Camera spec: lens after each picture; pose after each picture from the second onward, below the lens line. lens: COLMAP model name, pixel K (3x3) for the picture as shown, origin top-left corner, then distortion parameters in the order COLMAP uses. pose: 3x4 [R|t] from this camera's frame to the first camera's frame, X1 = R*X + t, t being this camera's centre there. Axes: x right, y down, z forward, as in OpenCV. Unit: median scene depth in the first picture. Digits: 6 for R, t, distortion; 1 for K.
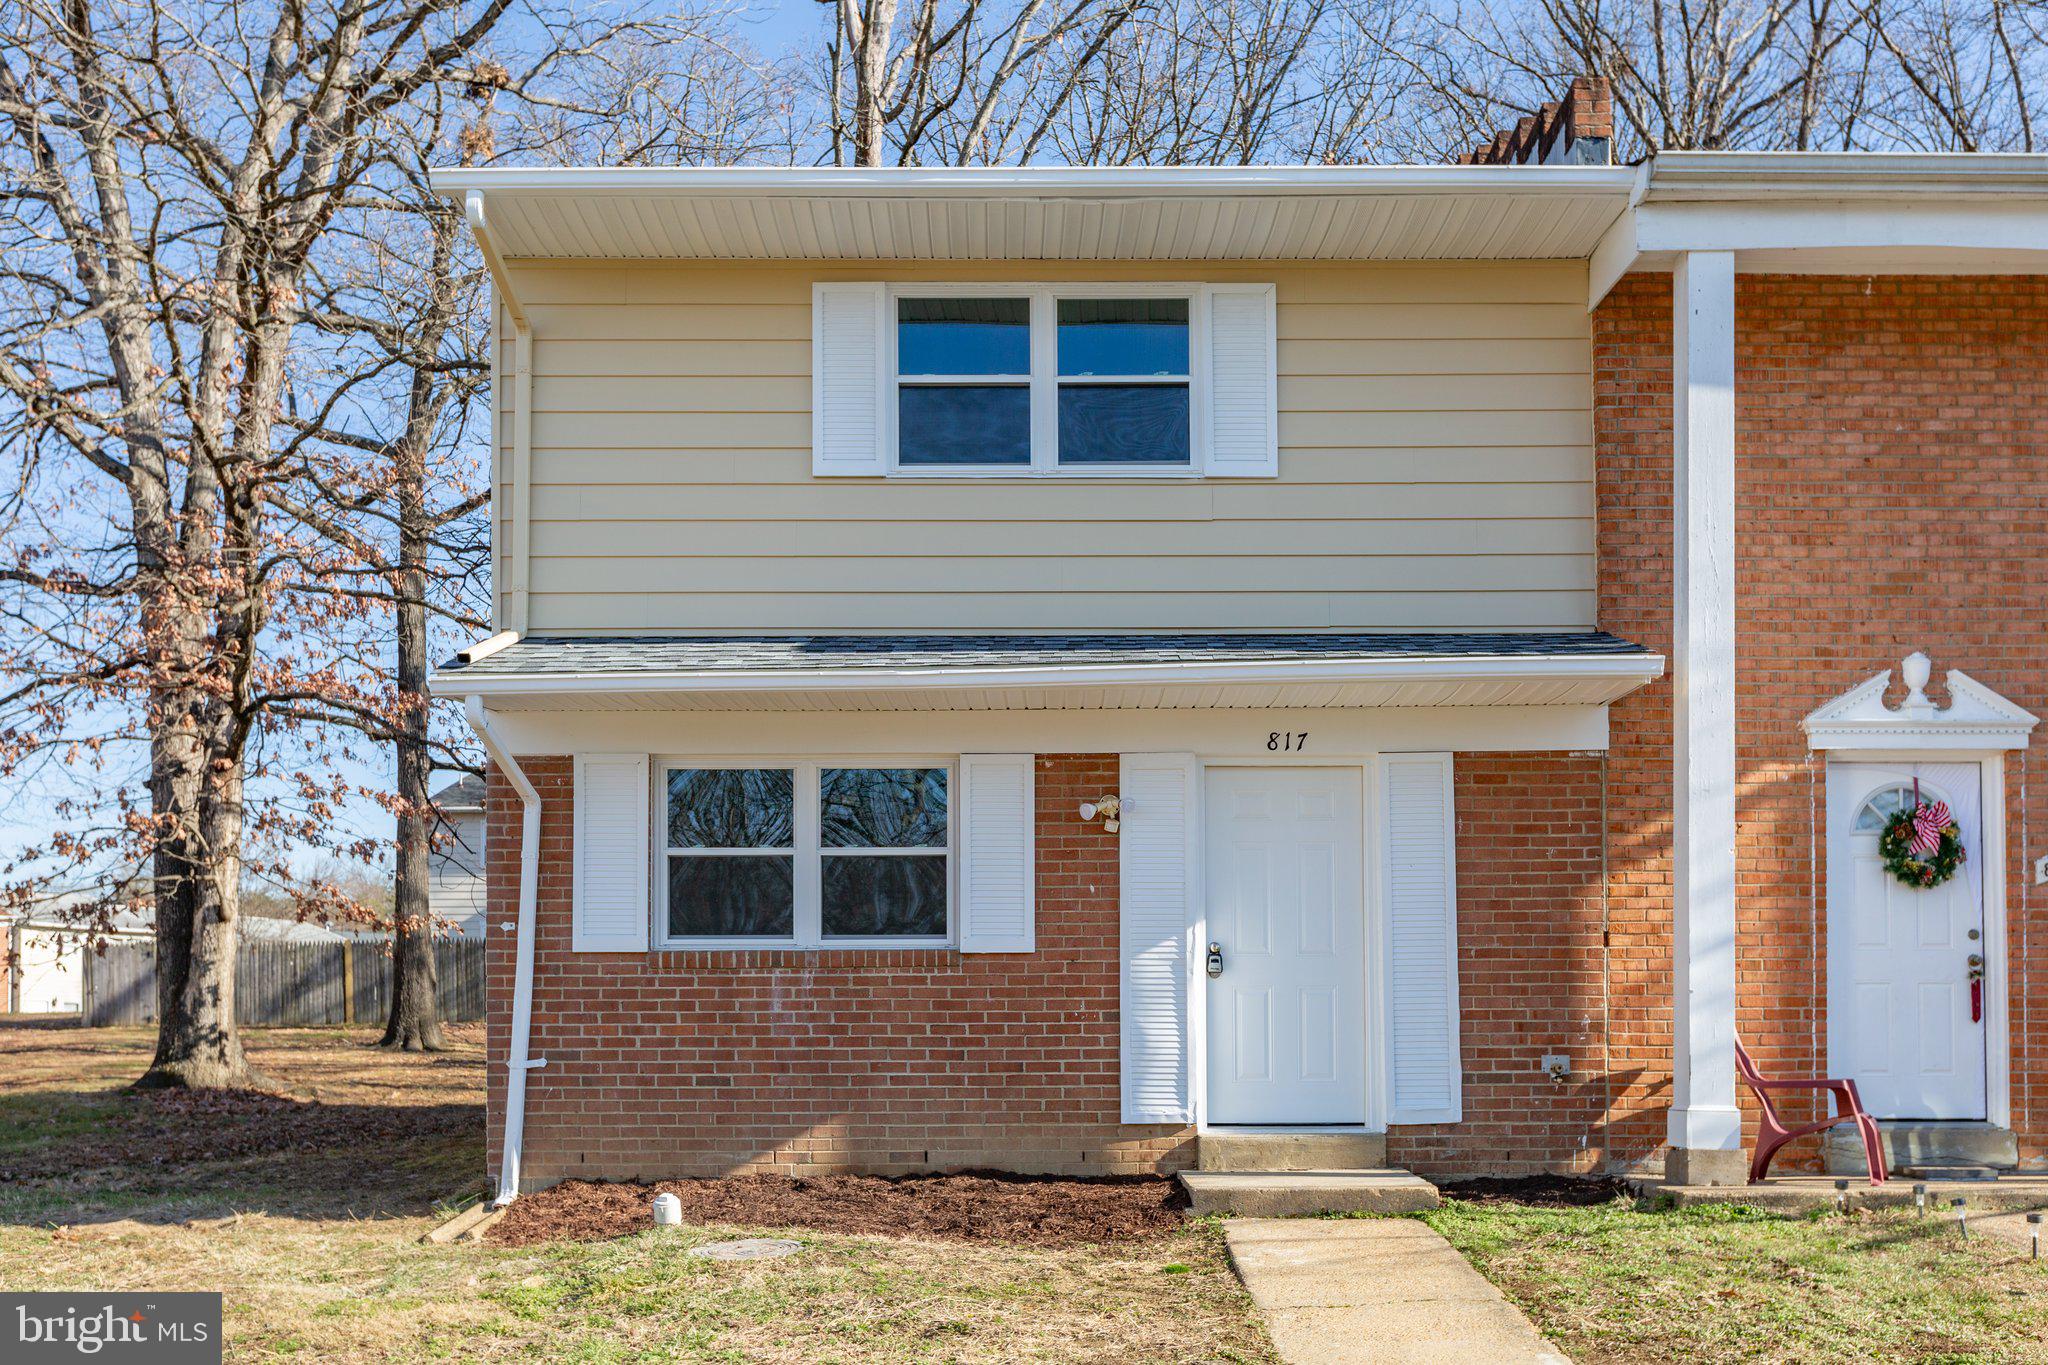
lens RADIAL K [[1981.5, 0, 1027.5], [0, 1981.5, 968.2], [0, 0, 1]] dist [0.003620, -0.015550]
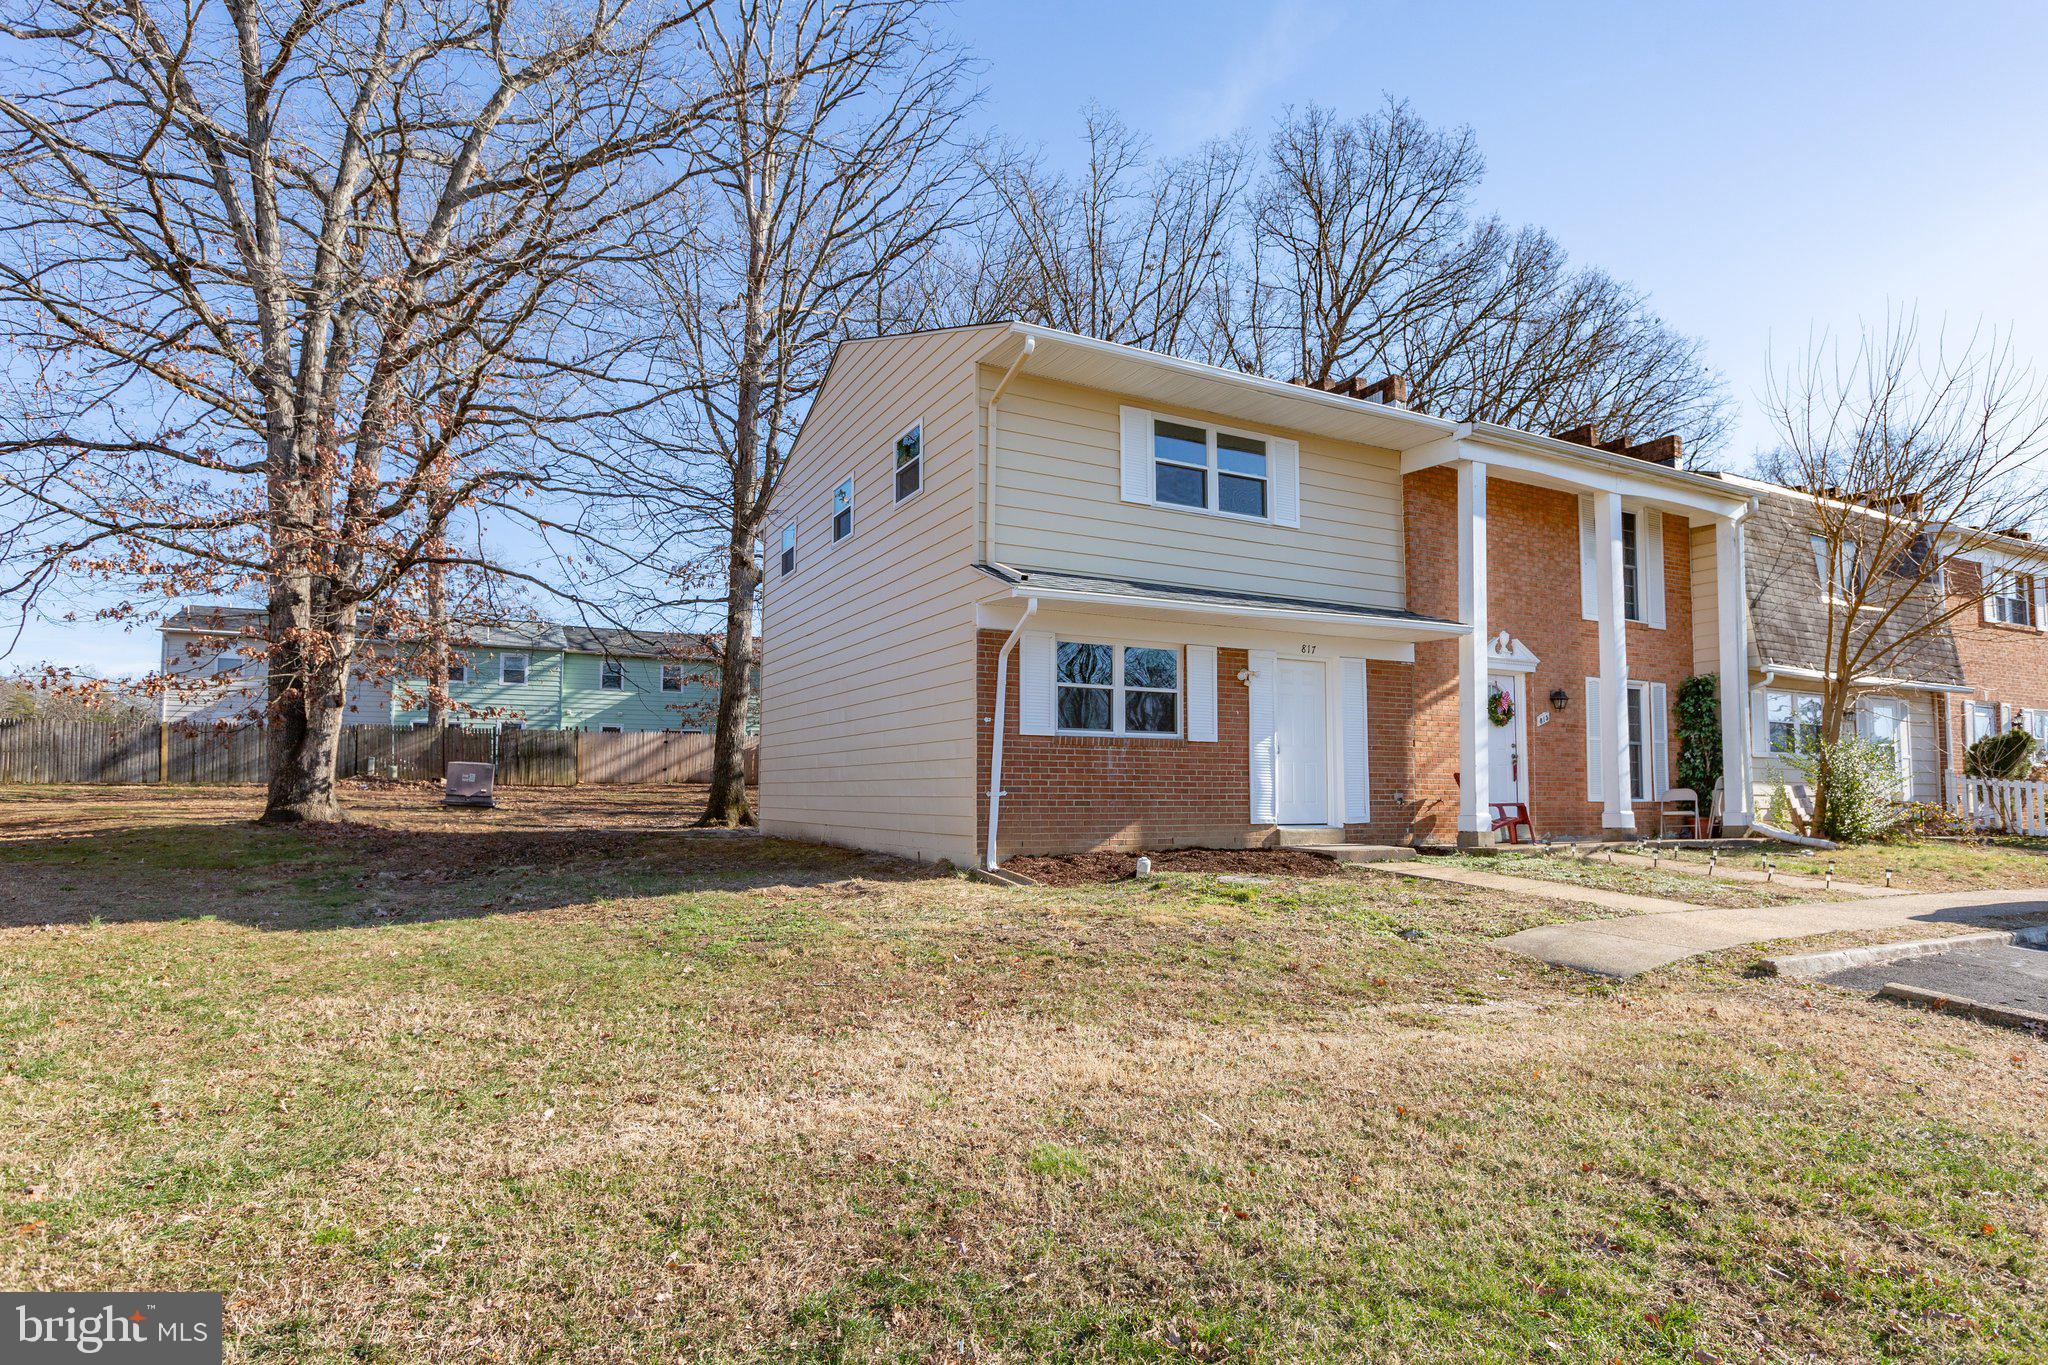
lens RADIAL K [[1159.4, 0, 1015.9], [0, 1159.4, 704.8], [0, 0, 1]] dist [-0.002108, -0.000357]
pose [[0.873082, 0.044254, 0.485561, -0.771632], [-0.019682, 0.998260, -0.055591, 0.024797], [-0.487176, 0.038979, 0.872433, 0.039279]]
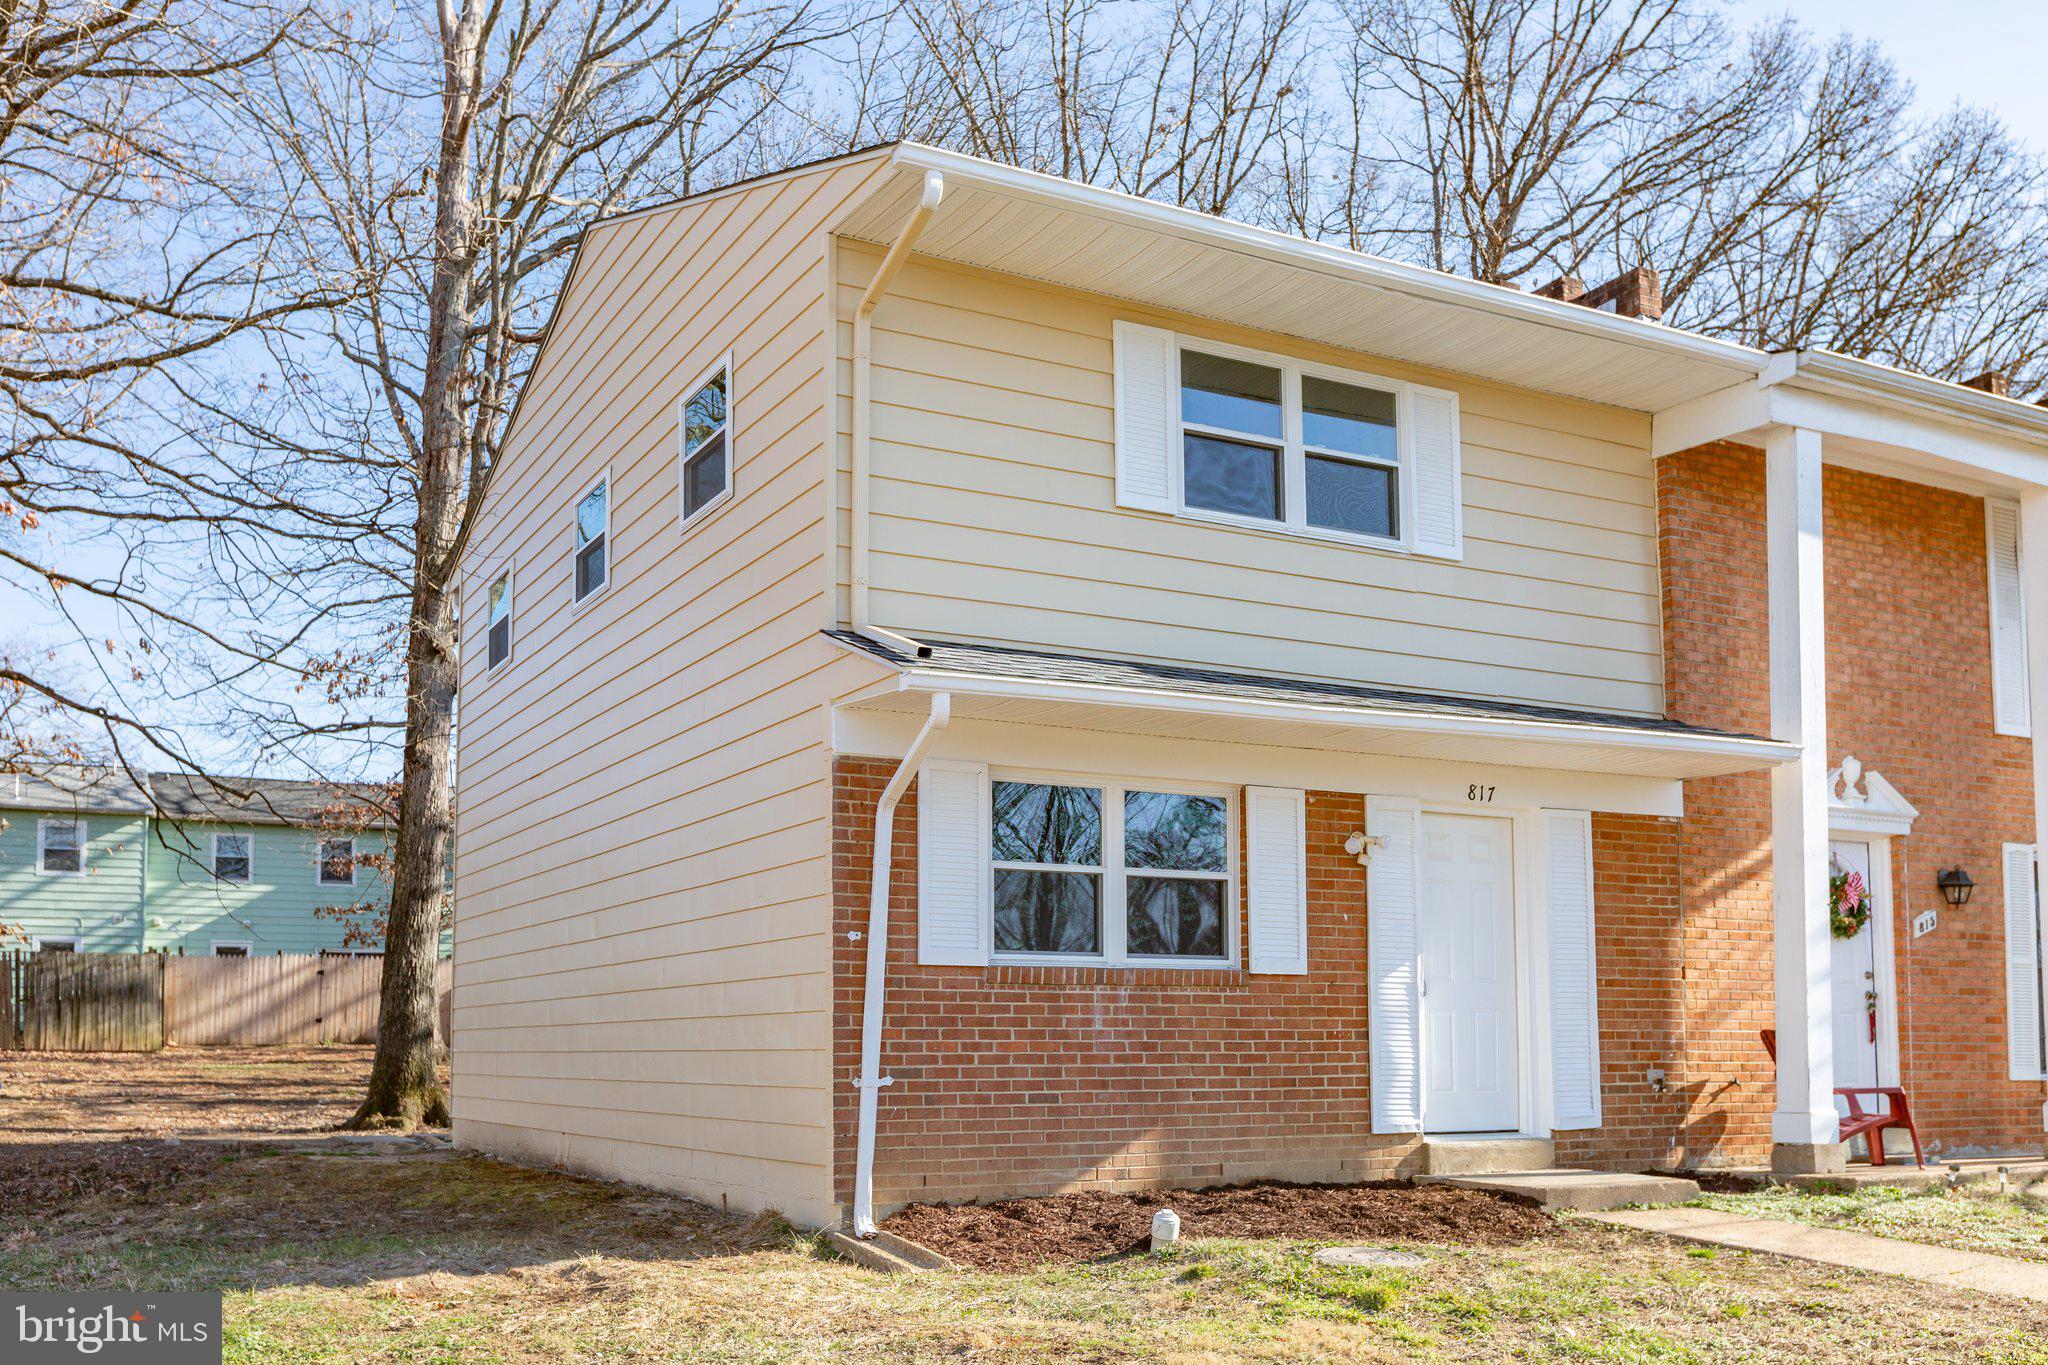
lens RADIAL K [[1920.5, 0, 900.2], [0, 1920.5, 919.3], [0, 0, 1]] dist [0.000571, -0.001626]
pose [[0.884066, 0.033307, 0.466174, -0.672581], [-0.013417, 0.998855, -0.045921, 0.012675], [-0.467170, 0.034343, 0.883501, 0.184956]]
